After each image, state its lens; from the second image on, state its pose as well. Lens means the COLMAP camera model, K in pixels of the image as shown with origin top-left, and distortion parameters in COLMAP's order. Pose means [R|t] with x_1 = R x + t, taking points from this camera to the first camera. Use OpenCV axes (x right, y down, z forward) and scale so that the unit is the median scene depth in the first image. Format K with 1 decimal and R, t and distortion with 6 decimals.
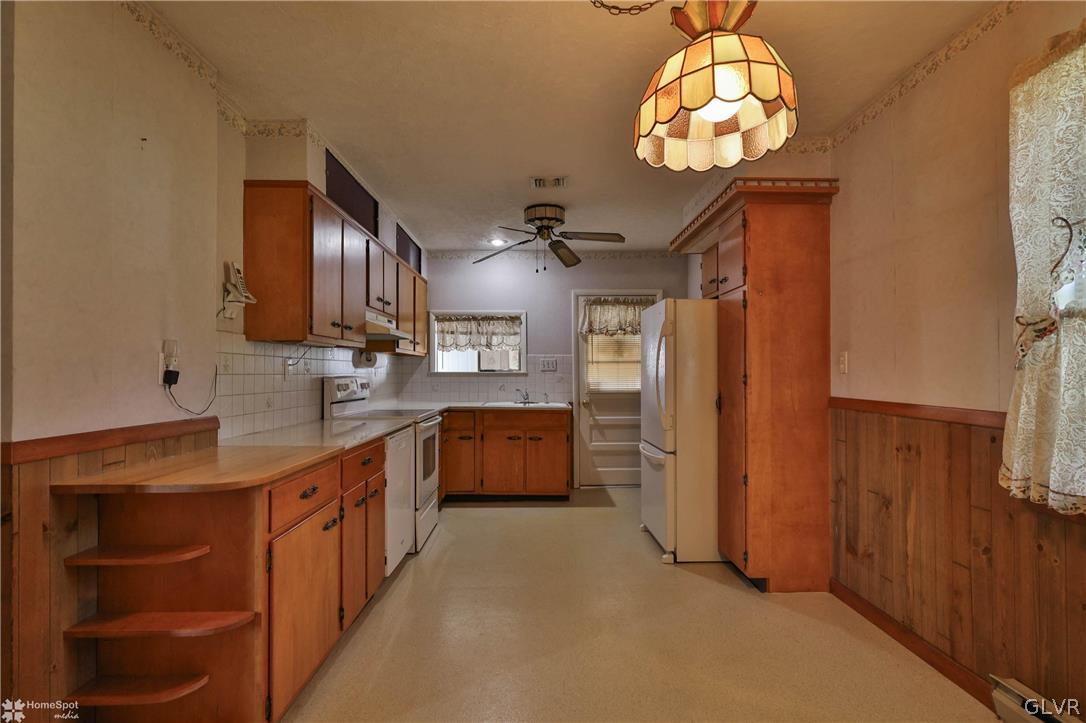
lens RADIAL K [[538.1, 0, 542.0], [0, 538.1, 367.9], [0, 0, 1]] dist [0.000837, 0.000569]
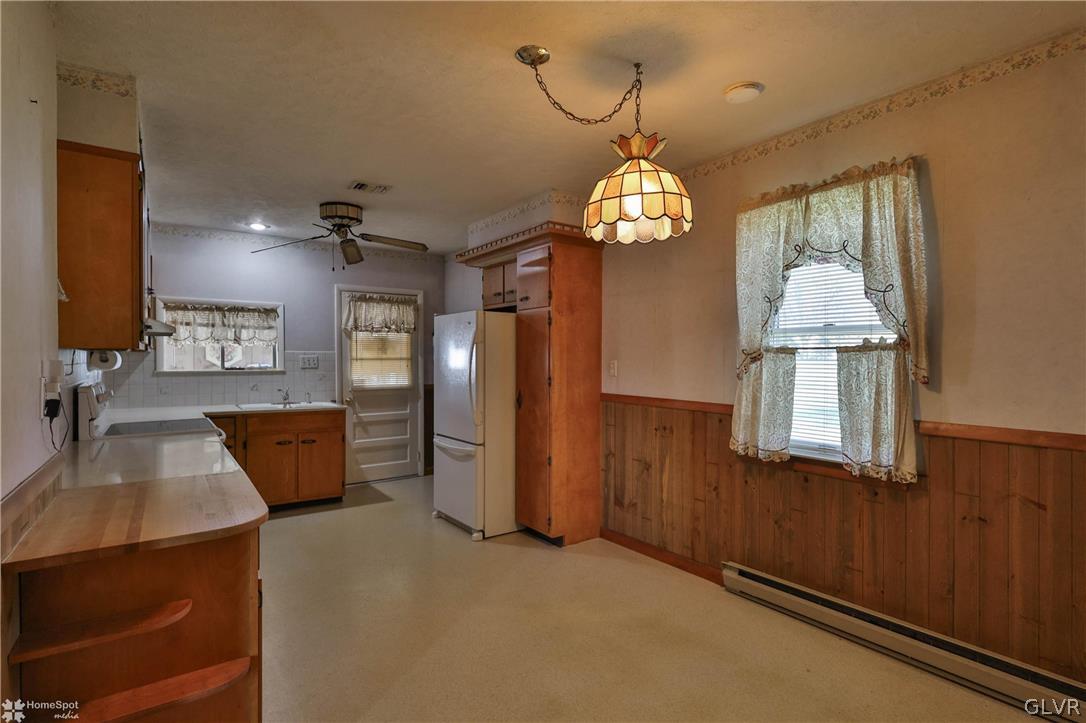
lens RADIAL K [[546.8, 0, 543.0], [0, 546.8, 361.5], [0, 0, 1]] dist [-0.004940, 0.000275]
pose [[0.819819, -0.001842, 0.572619, -0.267585], [-0.008351, 0.999850, 0.015173, -0.032700], [-0.572561, -0.017222, 0.819681, -0.026231]]
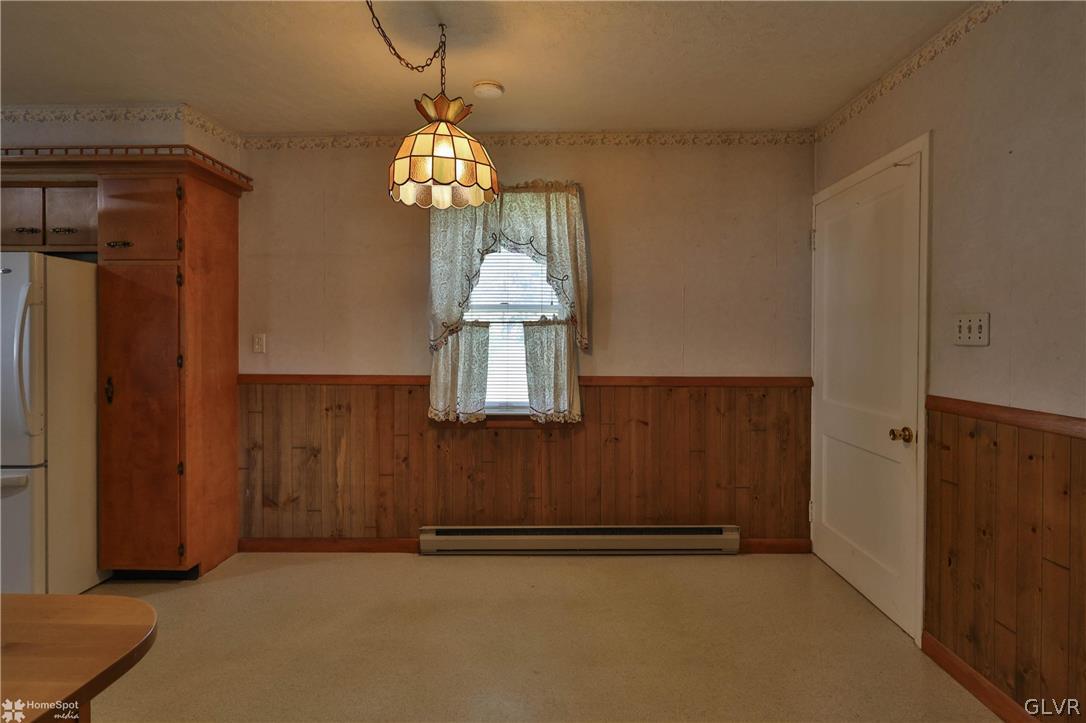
lens RADIAL K [[540.7, 0, 564.6], [0, 540.7, 343.8], [0, 0, 1]] dist [-0.001195, -0.000143]
pose [[0.011909, -0.006945, 0.999905, -0.402181], [-0.010982, 0.999915, 0.007076, -0.016687], [-0.999869, -0.011065, 0.011832, 0.237034]]
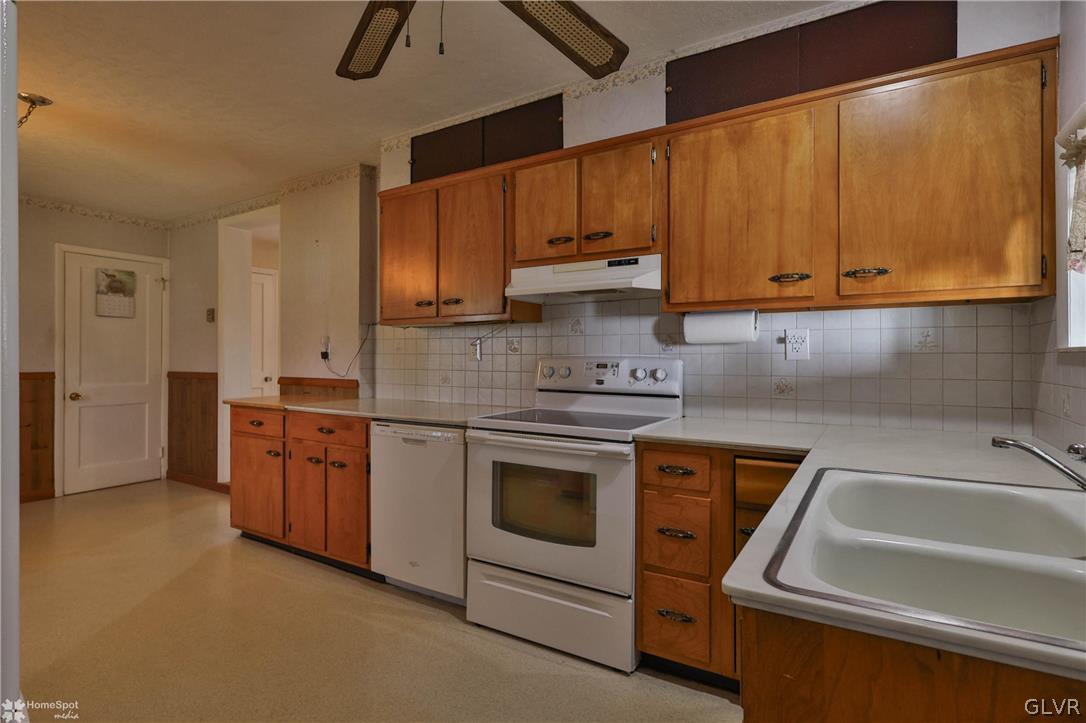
lens RADIAL K [[538.1, 0, 542.0], [0, 538.1, 367.9], [0, 0, 1]] dist [0.000837, 0.000569]
pose [[-0.535438, 0.015212, -0.844437, 0.234380], [0.004636, 0.999876, 0.015072, 0.017080], [0.844562, 0.004155, -0.535442, 1.229111]]
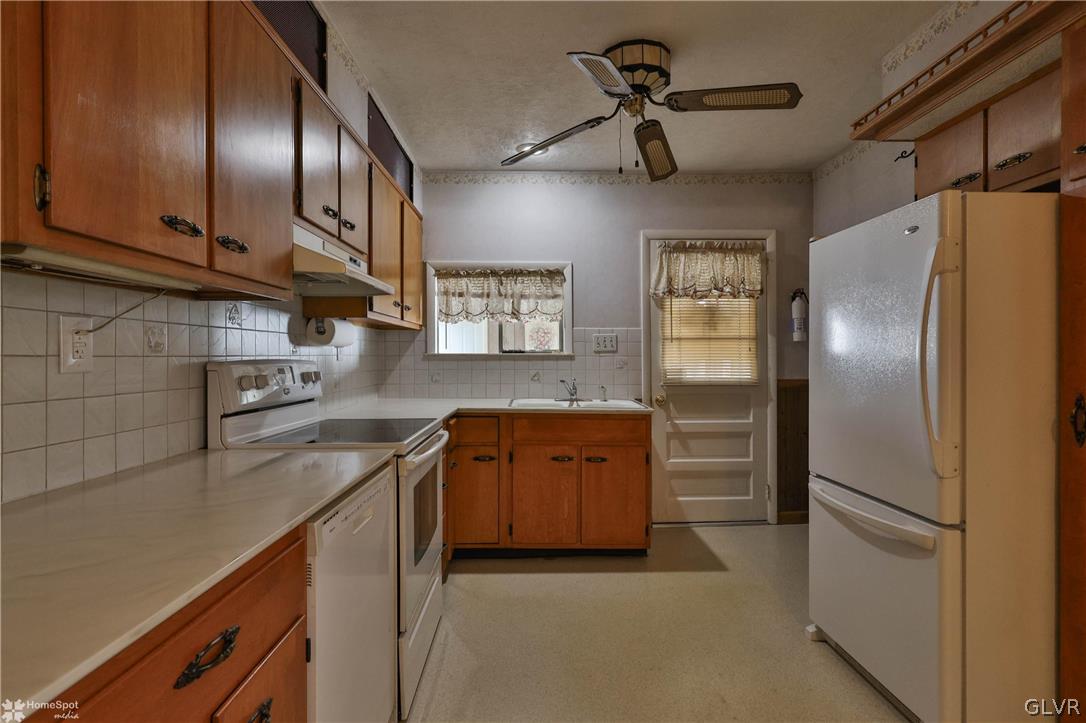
lens RADIAL K [[530.0, 0, 538.1], [0, 530.0, 356.9], [0, 0, 1]] dist [0.000551, 0.000680]
pose [[0.999999, 0.000034, 0.001547, -0.096268], [-0.000049, 0.999953, 0.009712, 0.006895], [-0.001547, -0.009712, 0.999952, 0.459531]]
